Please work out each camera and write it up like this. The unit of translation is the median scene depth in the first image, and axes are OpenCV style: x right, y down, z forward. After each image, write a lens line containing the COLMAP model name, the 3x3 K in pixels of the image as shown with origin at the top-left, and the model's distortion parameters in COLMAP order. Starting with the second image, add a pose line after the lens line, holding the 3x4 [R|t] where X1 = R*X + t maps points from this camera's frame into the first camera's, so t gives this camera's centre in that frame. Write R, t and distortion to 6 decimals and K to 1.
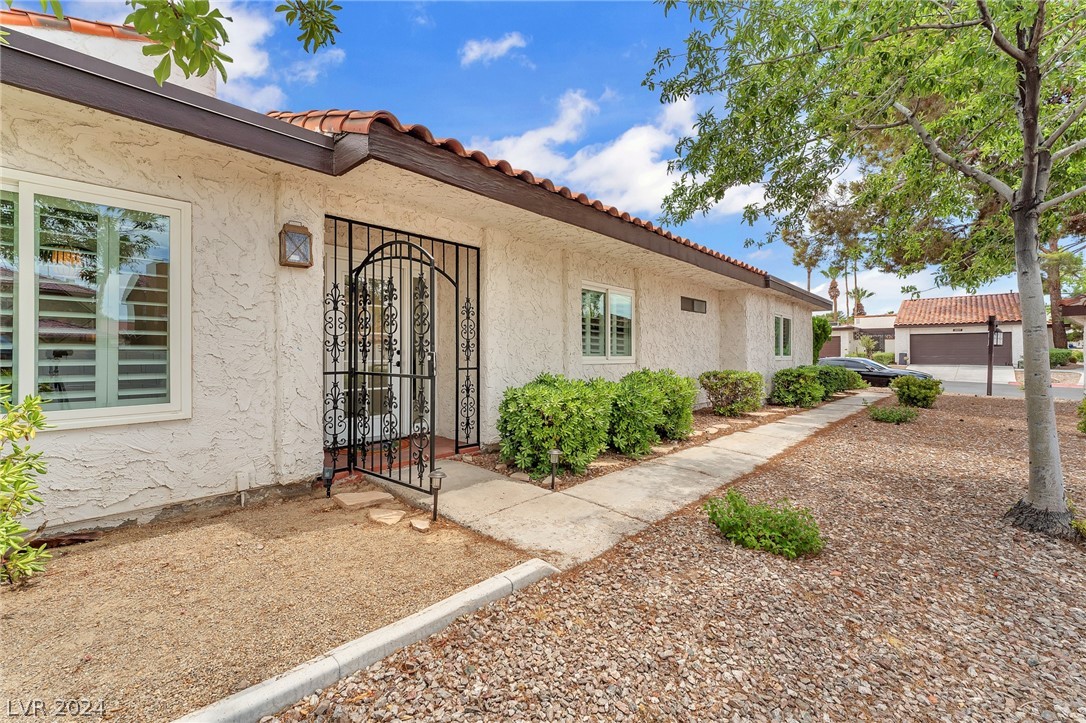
lens RADIAL K [[448.8, 0, 539.3], [0, 448.8, 351.8], [0, 0, 1]] dist [-0.001496, -0.000057]
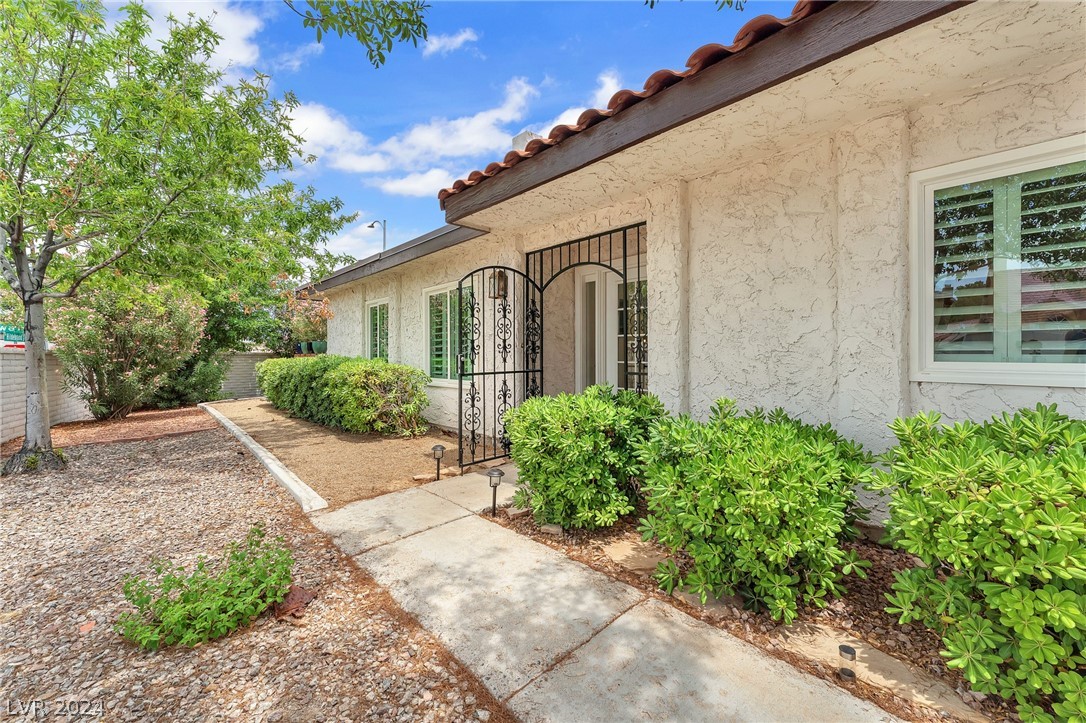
lens RADIAL K [[433.5, 0, 542.4], [0, 433.5, 358.1], [0, 0, 1]] dist [-0.000538, -0.000010]
pose [[-0.065973, 0.003817, -0.997814, 0.832749], [0.005025, 0.999981, 0.003493, 0.006535], [0.997809, -0.004784, -0.065991, 1.133125]]
